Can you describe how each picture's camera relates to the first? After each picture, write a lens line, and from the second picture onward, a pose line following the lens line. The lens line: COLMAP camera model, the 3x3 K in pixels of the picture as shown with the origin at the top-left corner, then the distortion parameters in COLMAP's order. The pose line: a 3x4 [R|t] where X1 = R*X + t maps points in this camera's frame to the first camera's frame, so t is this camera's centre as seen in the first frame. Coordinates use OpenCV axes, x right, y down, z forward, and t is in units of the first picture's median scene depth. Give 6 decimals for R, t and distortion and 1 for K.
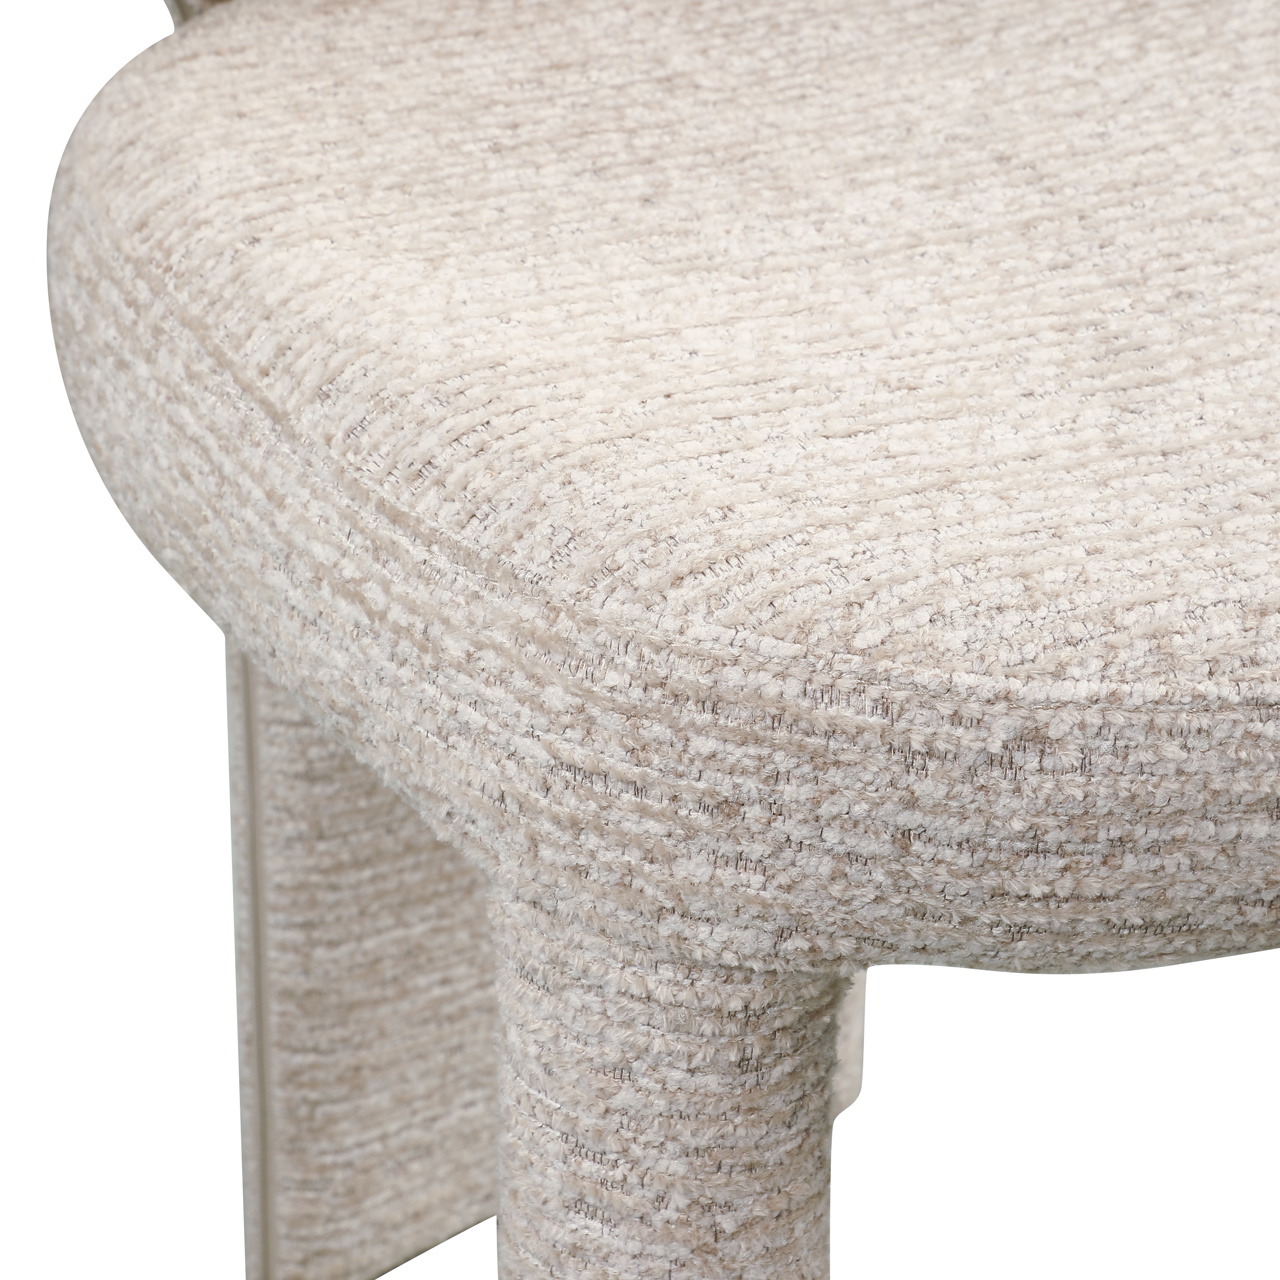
lens RADIAL K [[3897.2, 0, 640.0], [0, 3897.2, 640.0], [0, 0, 1]] dist [0.368046, -0.575854]
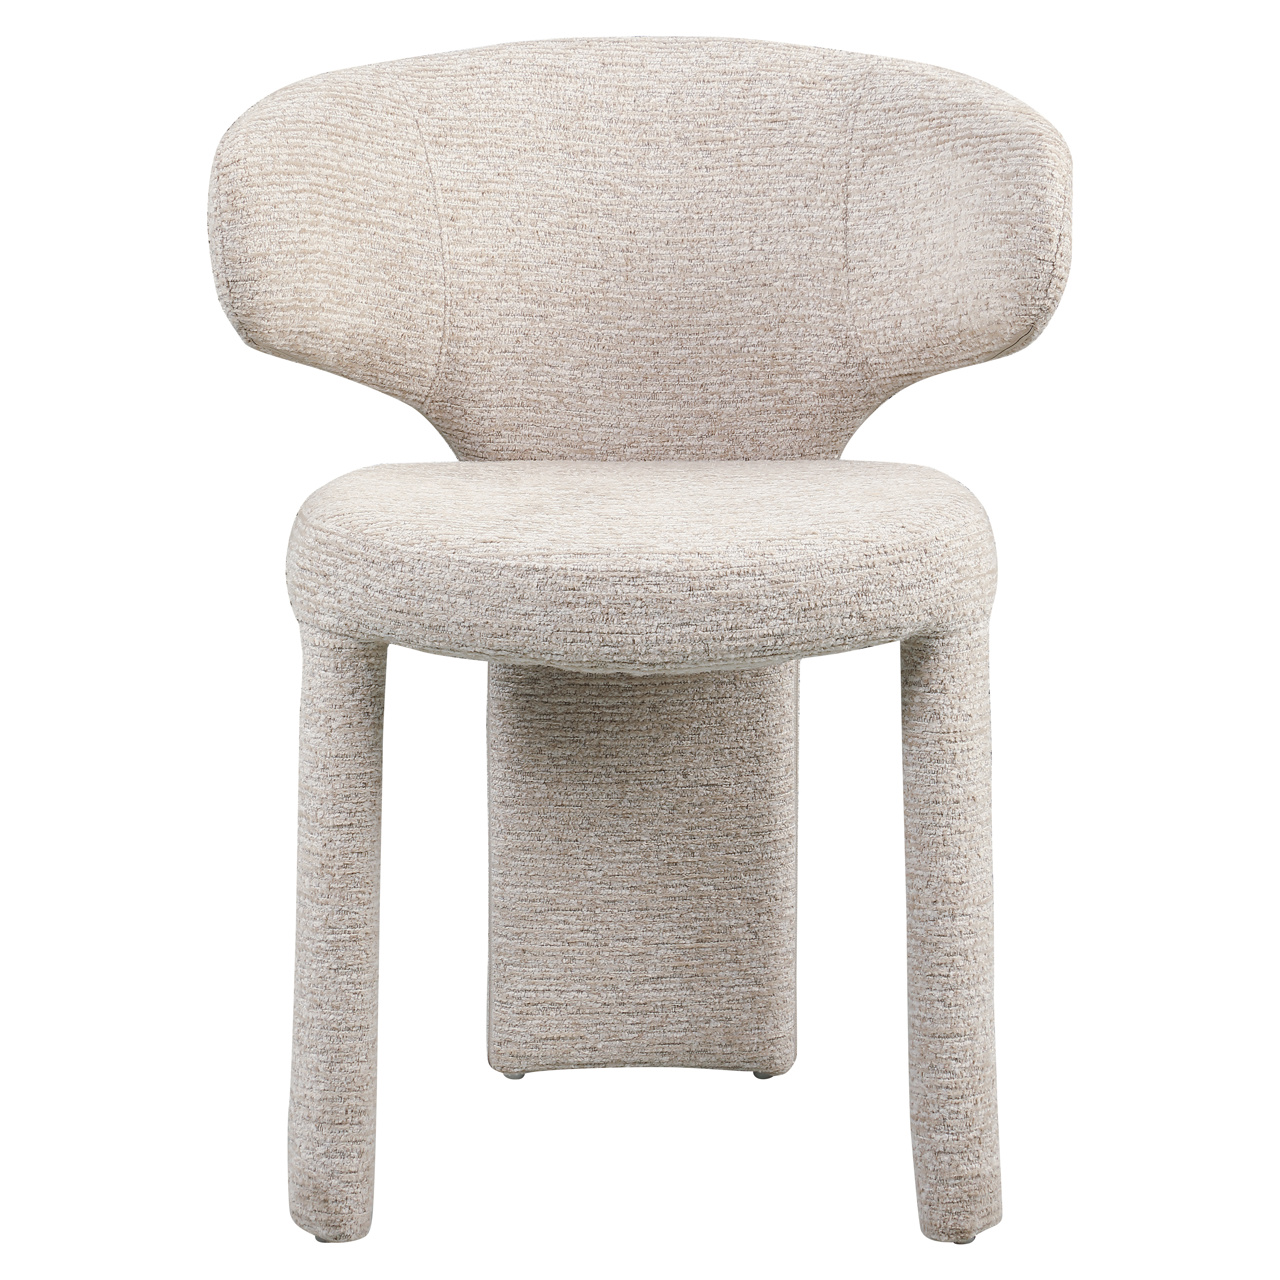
lens RADIAL K [[4124.0, 0, 640.0], [0, 4124.0, 640.0], [0, 0, 1]] dist [0.642214, -0.583870]
pose [[0.858555, 0.081207, -0.506250, 2.123342], [-0.249953, 0.928392, -0.274976, 1.034727], [0.447668, 0.362621, 0.817373, -1.865963]]
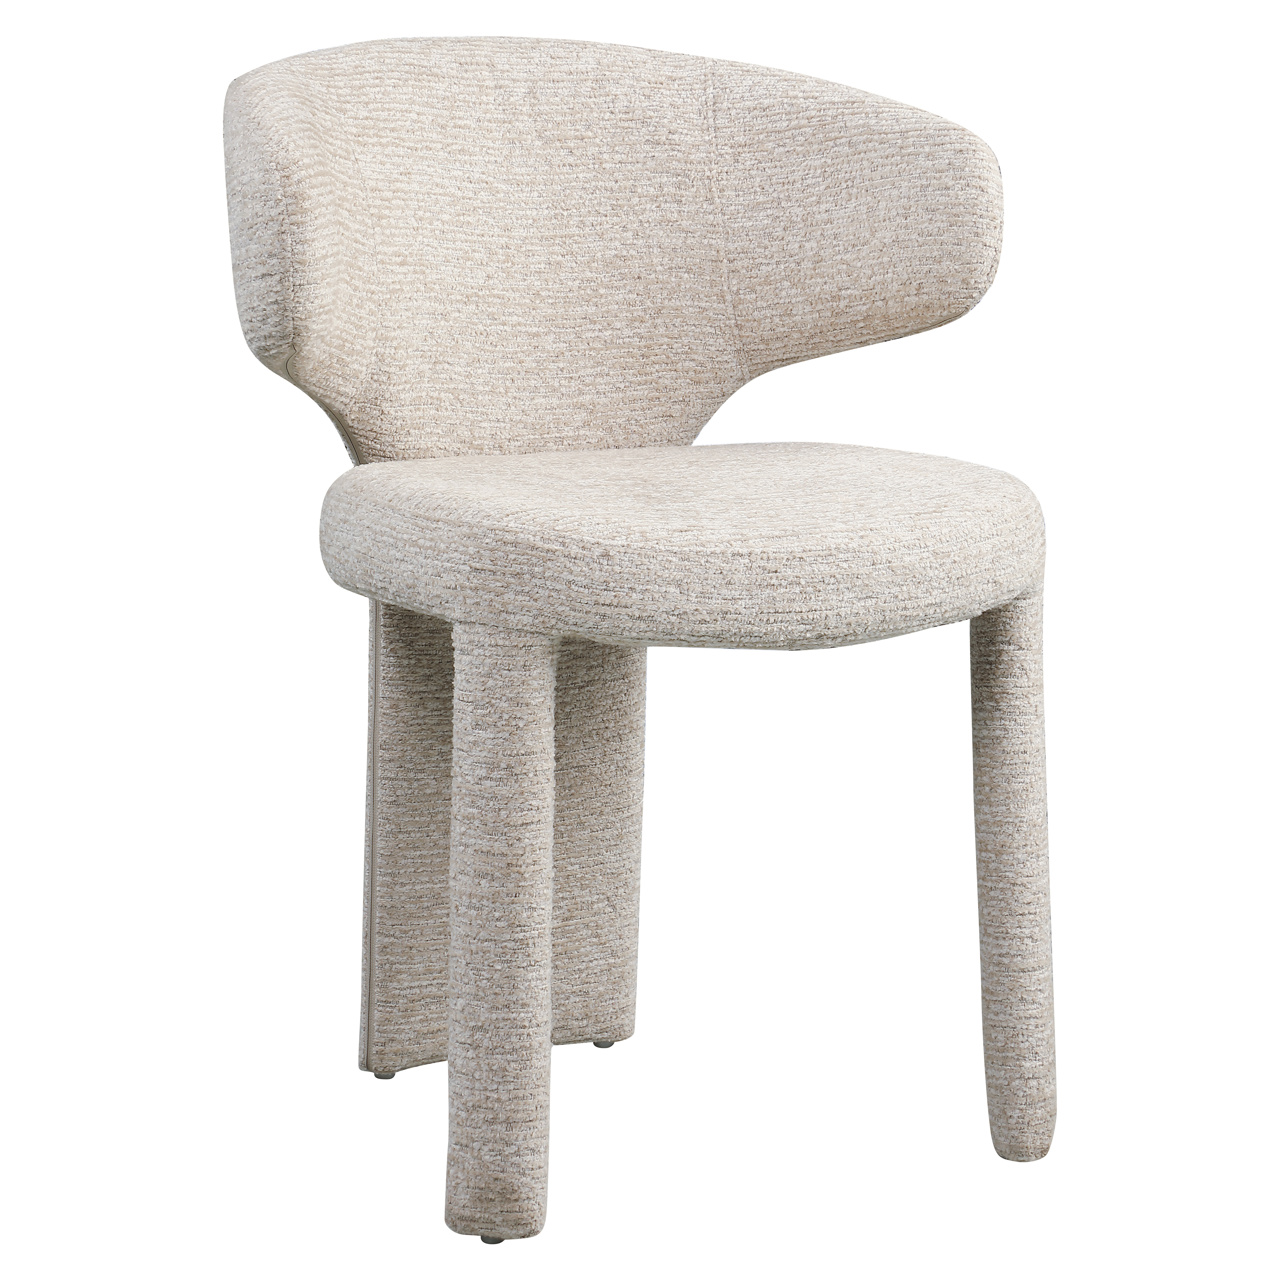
lens RADIAL K [[3989.7, 0, 640.0], [0, 3989.7, 640.0], [0, 0, 1]] dist [0.599298, -0.095922]
pose [[0.999418, 0.014021, -0.031084, 0.240461], [-0.023889, 0.938359, -0.344835, 1.315507], [0.024333, 0.345377, 0.938148, -2.312217]]
